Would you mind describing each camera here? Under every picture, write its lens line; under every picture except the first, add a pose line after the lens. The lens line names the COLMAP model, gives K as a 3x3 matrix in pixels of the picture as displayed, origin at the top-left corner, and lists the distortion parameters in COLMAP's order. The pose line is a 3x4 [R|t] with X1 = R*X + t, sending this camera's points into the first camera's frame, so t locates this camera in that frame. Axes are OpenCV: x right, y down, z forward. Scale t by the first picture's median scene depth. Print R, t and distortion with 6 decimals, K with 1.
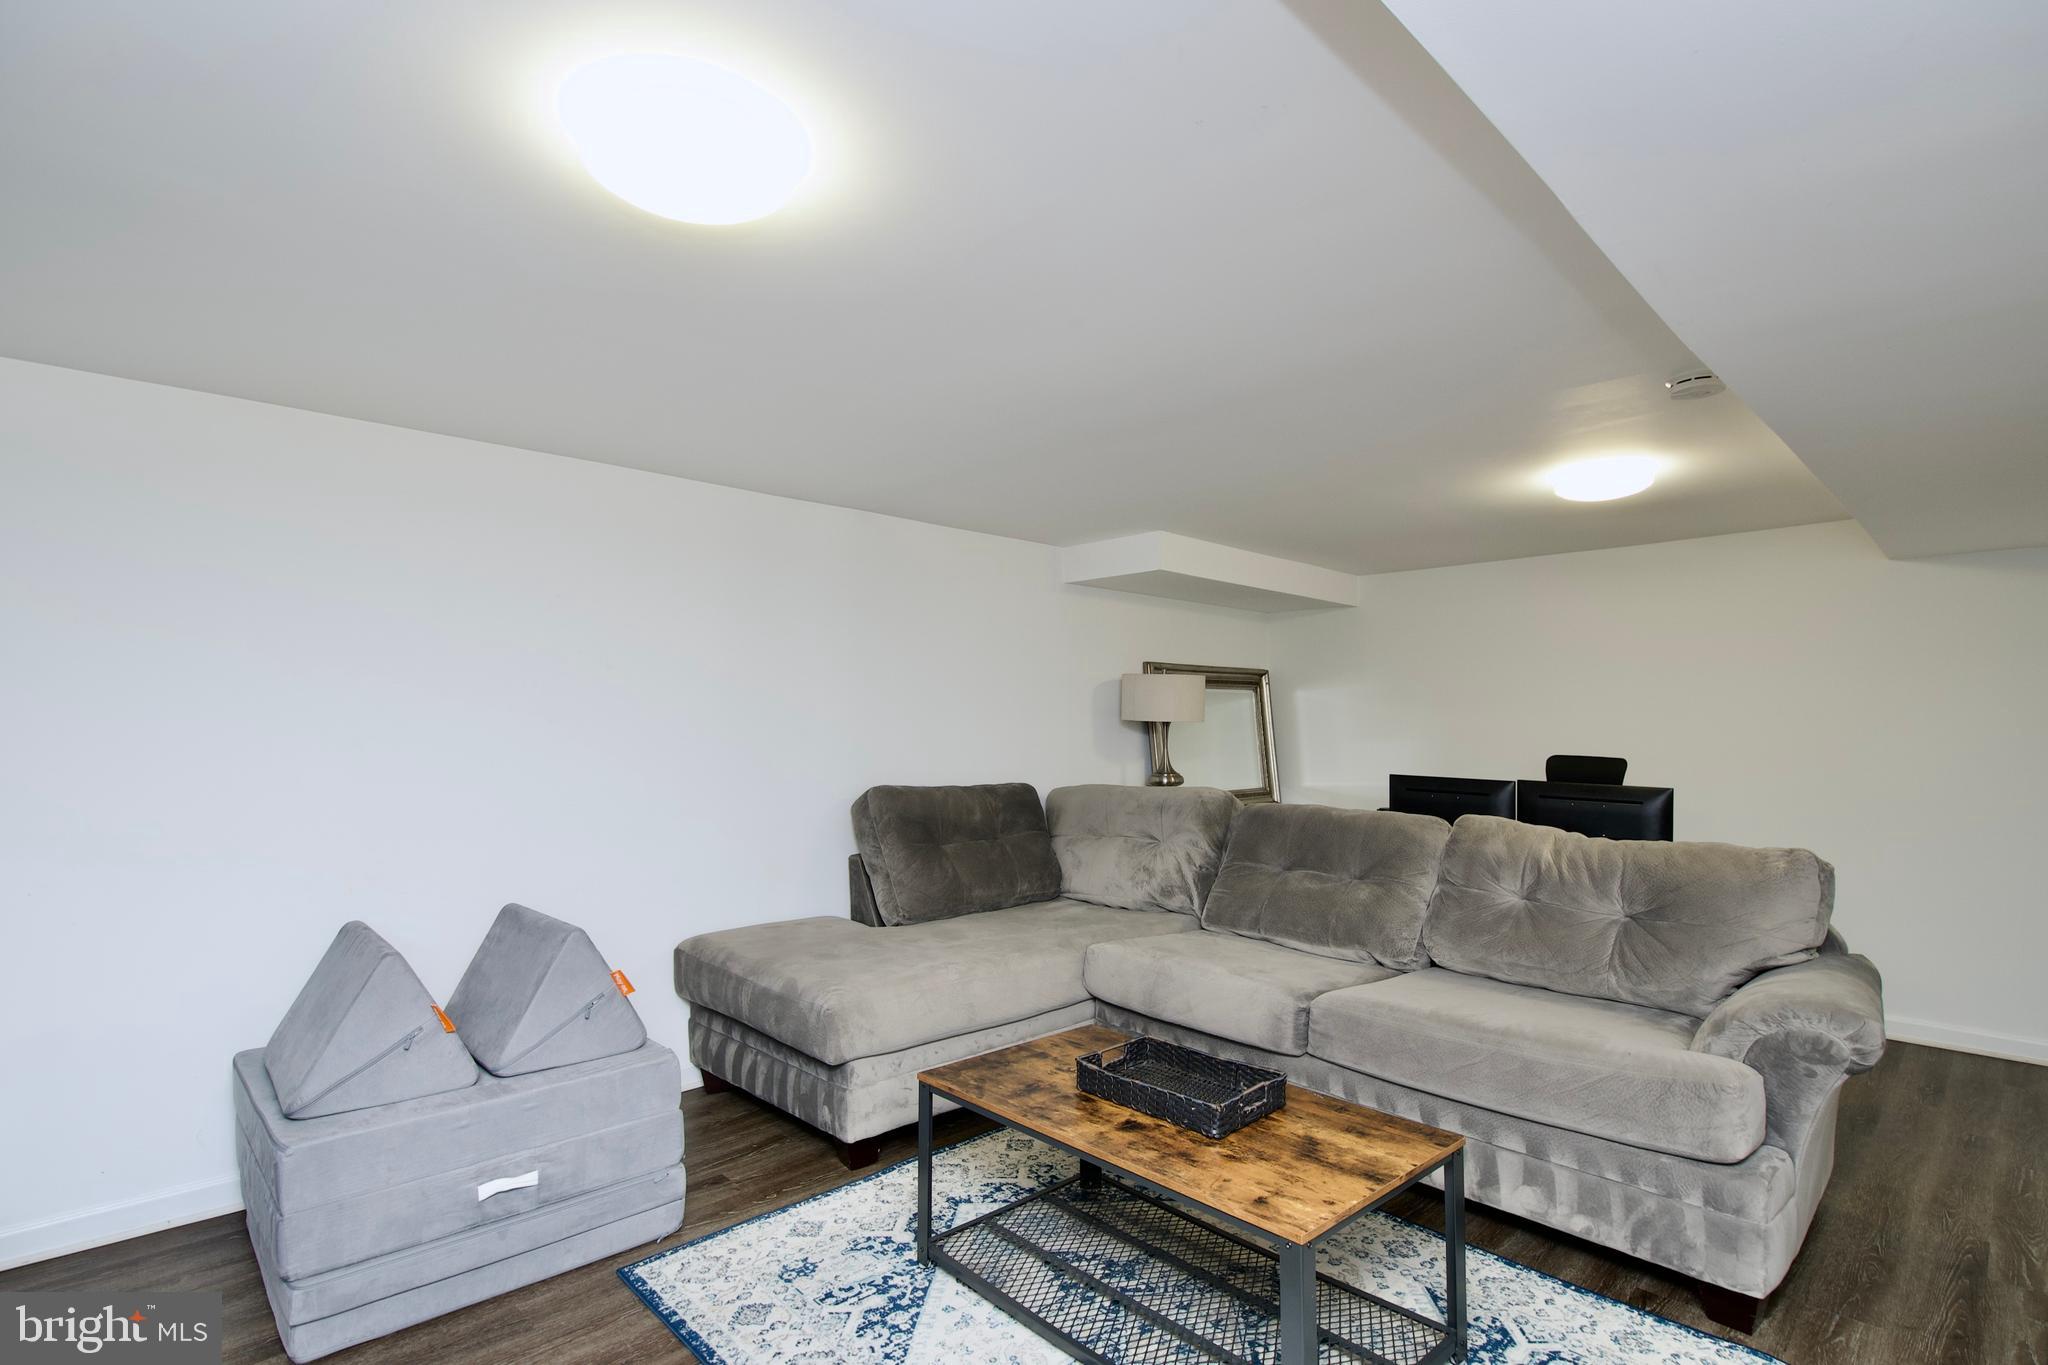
lens RADIAL K [[985.6, 0, 1030.5], [0, 985.6, 713.0], [0, 0, 1]] dist [-0.003472, -0.011778]
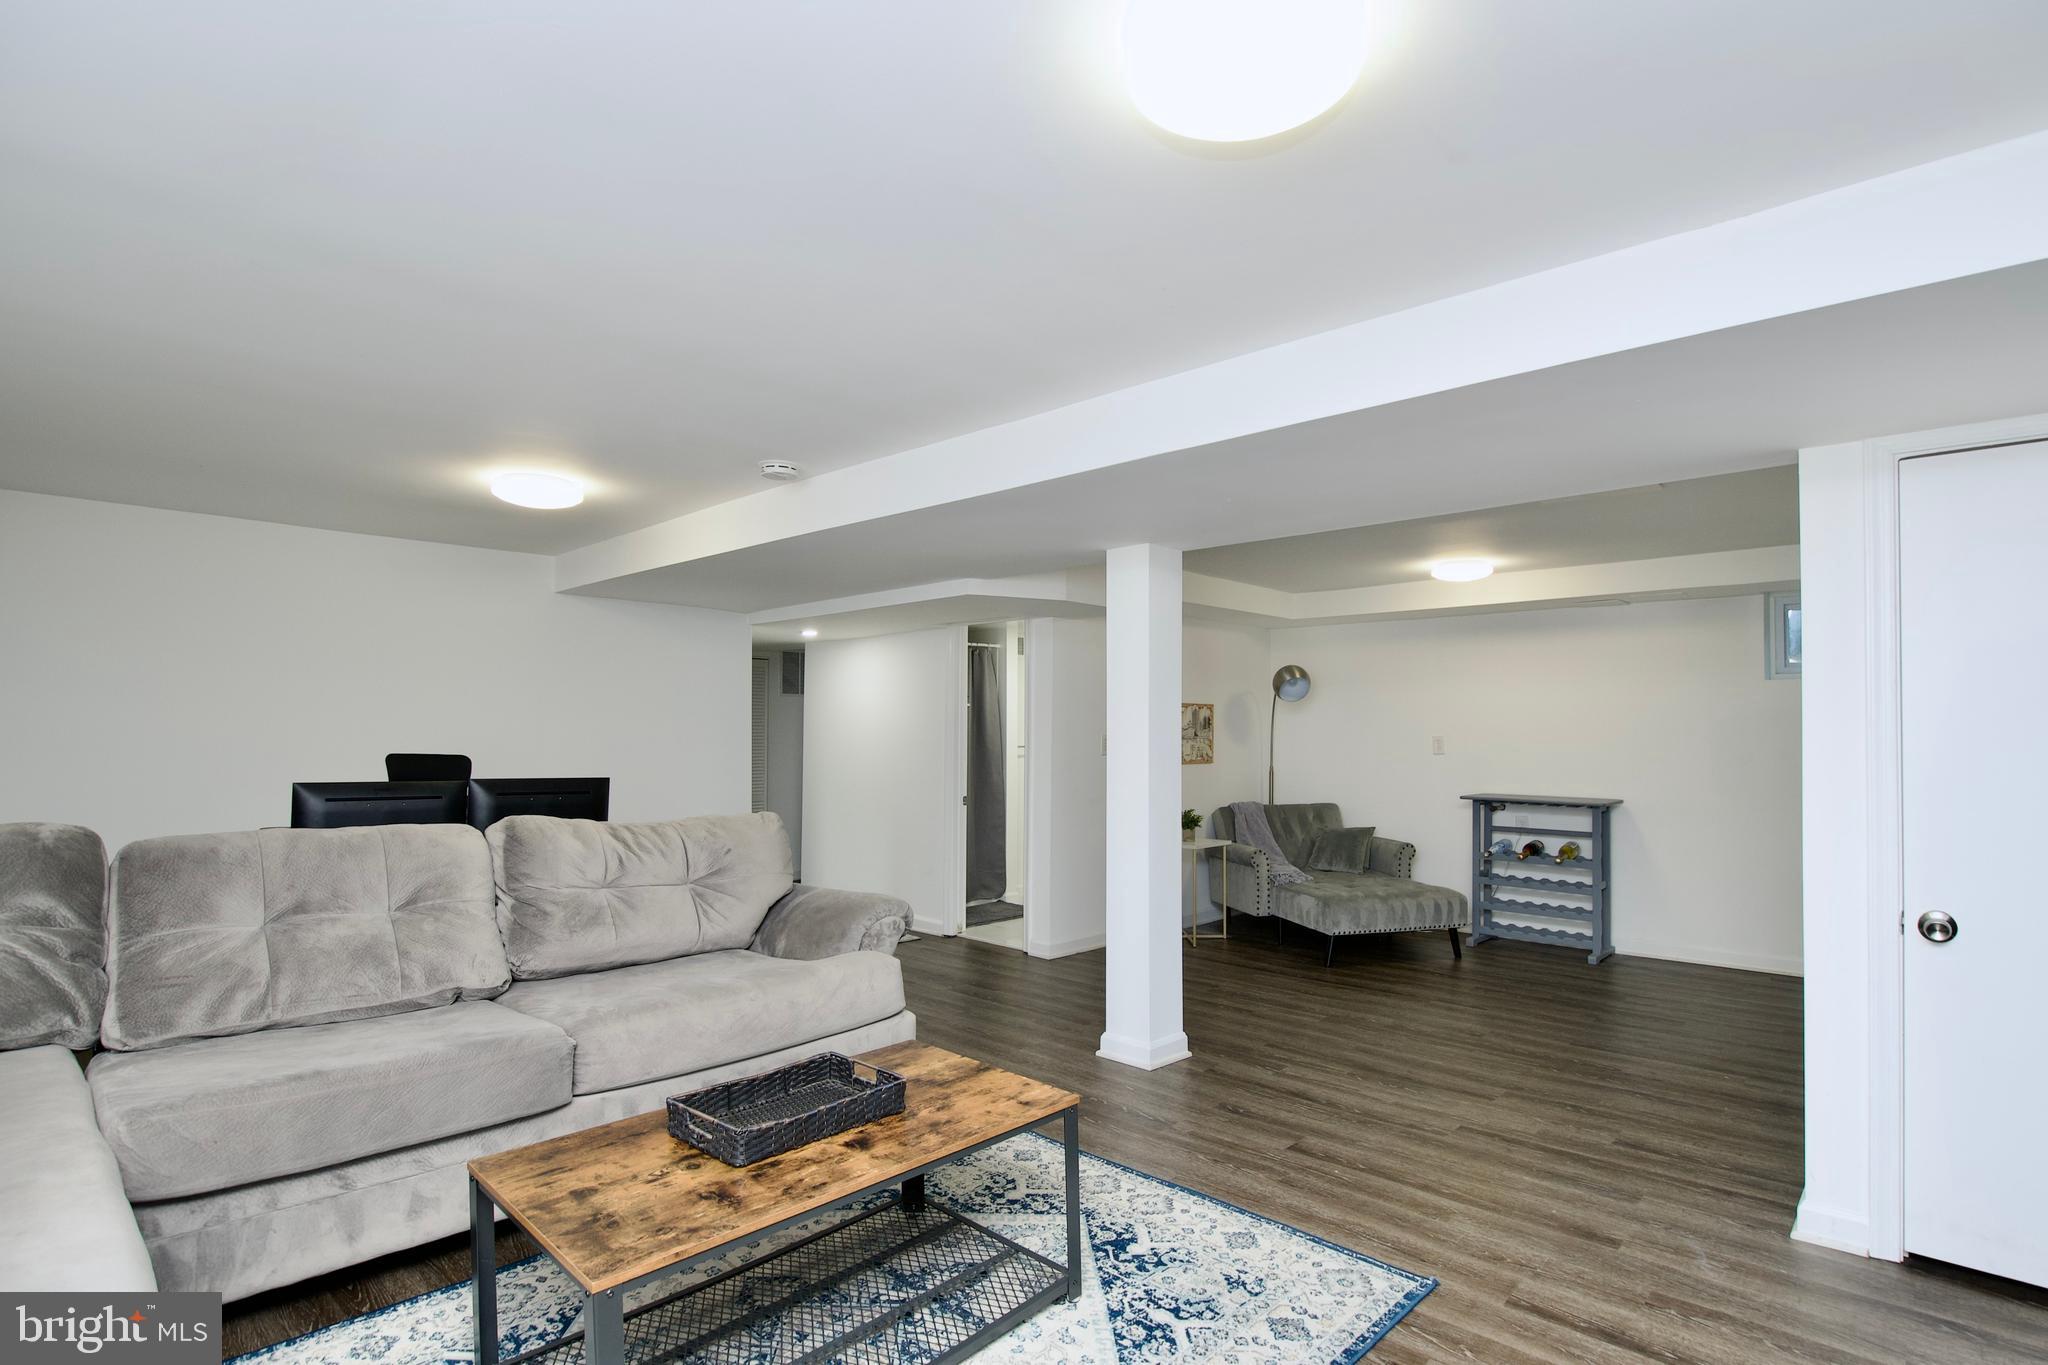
lens RADIAL K [[985.6, 0, 1030.5], [0, 985.6, 713.0], [0, 0, 1]] dist [-0.003472, -0.011778]
pose [[-0.029477, 0.008238, 0.999532, -0.791971], [-0.021627, 0.999727, -0.008877, -0.000504], [-0.999331, -0.021878, -0.029290, 0.784611]]
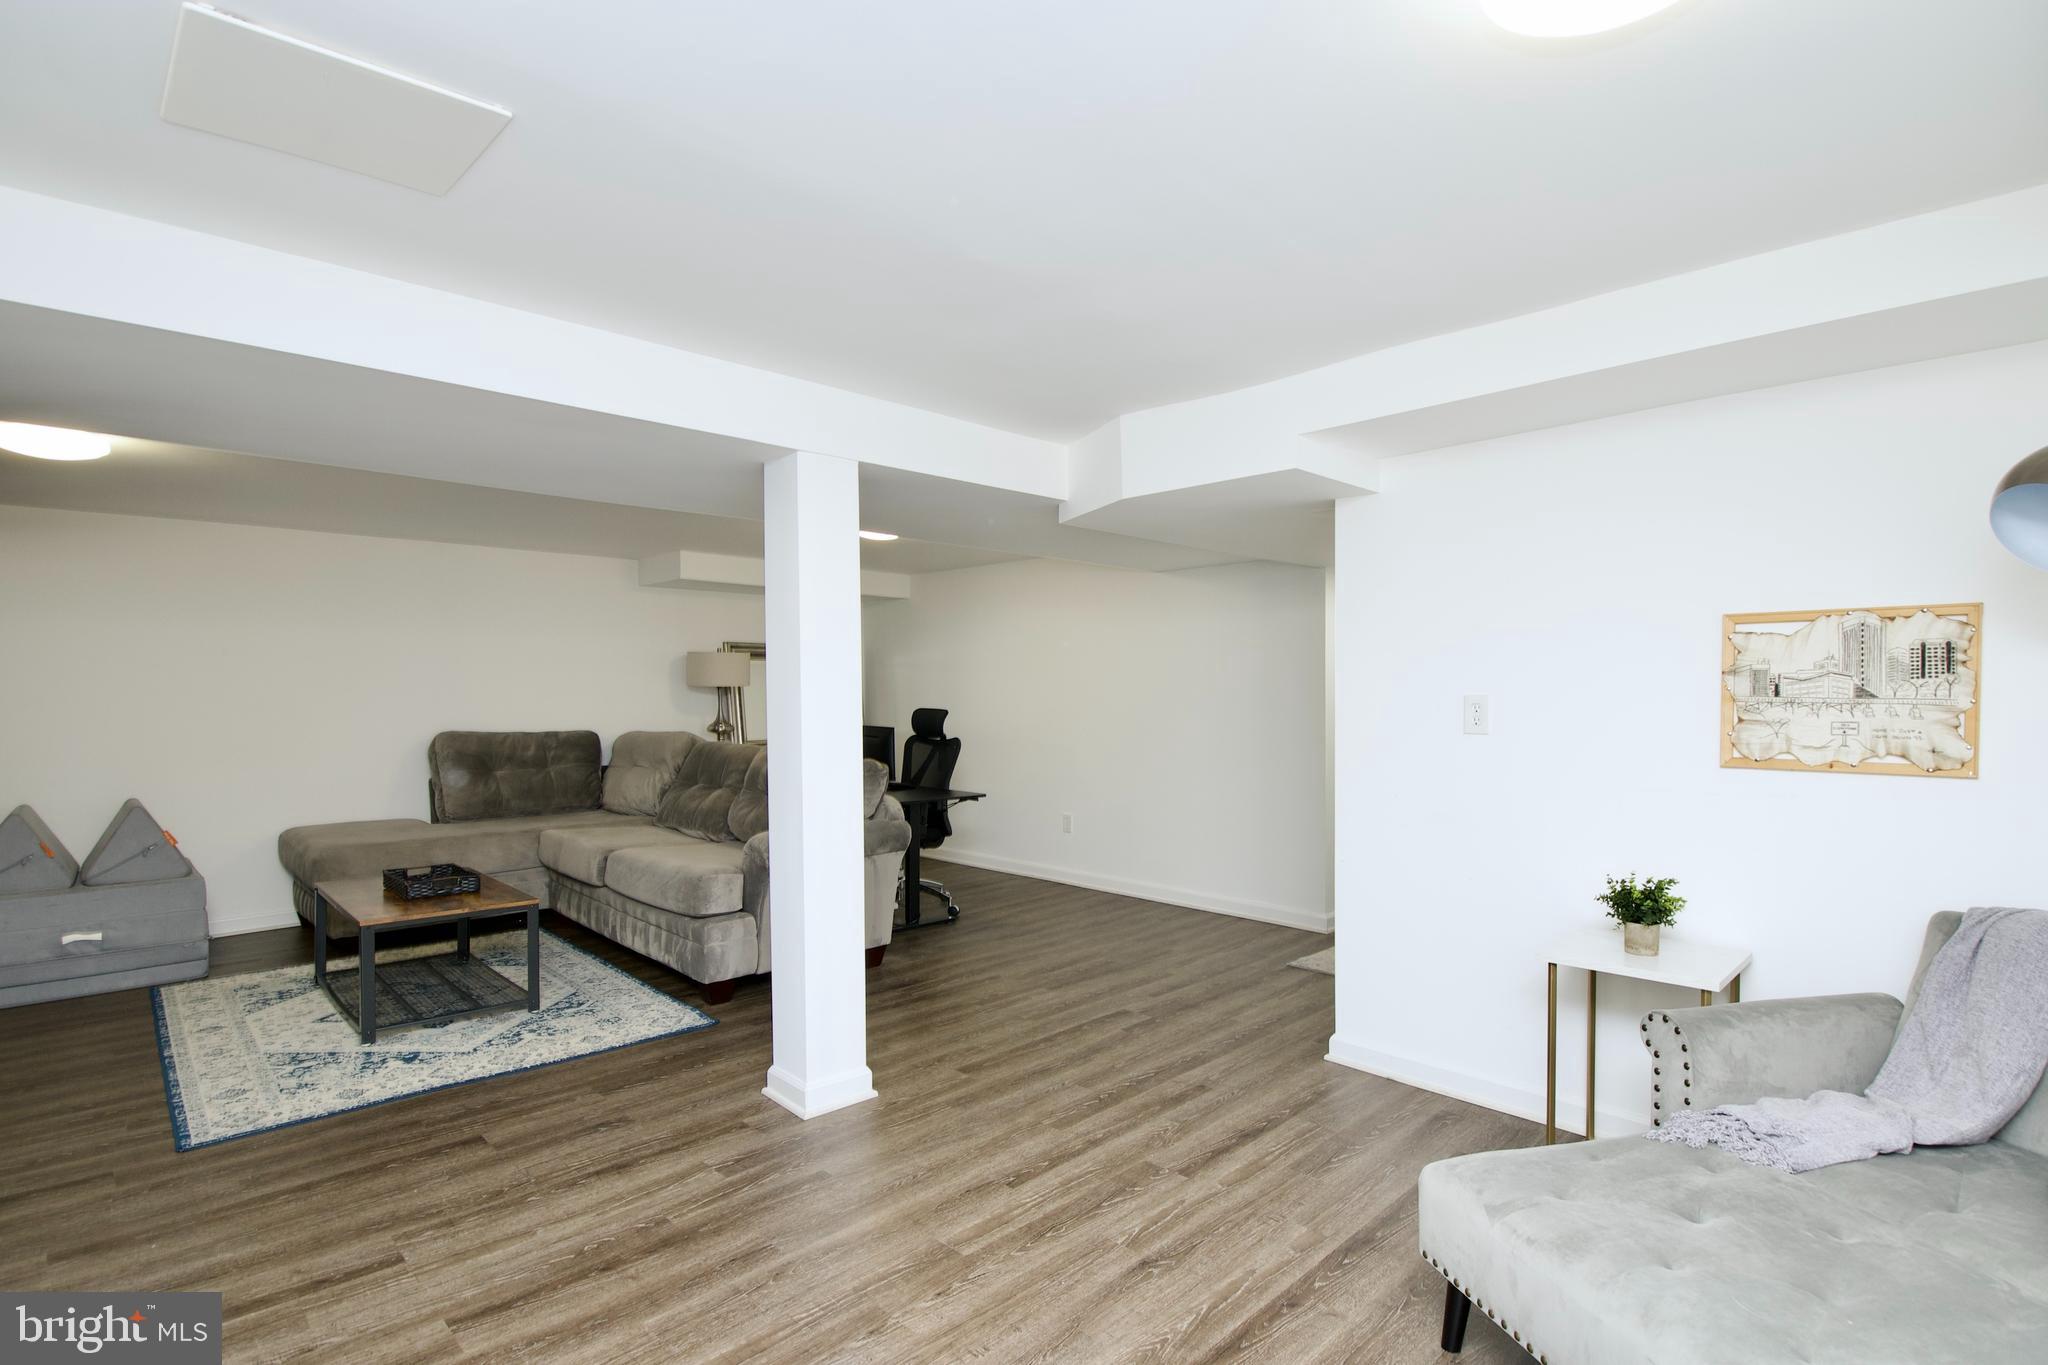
lens RADIAL K [[985.6, 0, 1030.5], [0, 985.6, 713.0], [0, 0, 1]] dist [-0.003472, -0.011778]
pose [[0.999885, -0.008768, 0.012341, 1.173955], [0.008341, 0.999379, 0.034234, 0.004805], [-0.012634, -0.034127, 0.999338, -0.799952]]
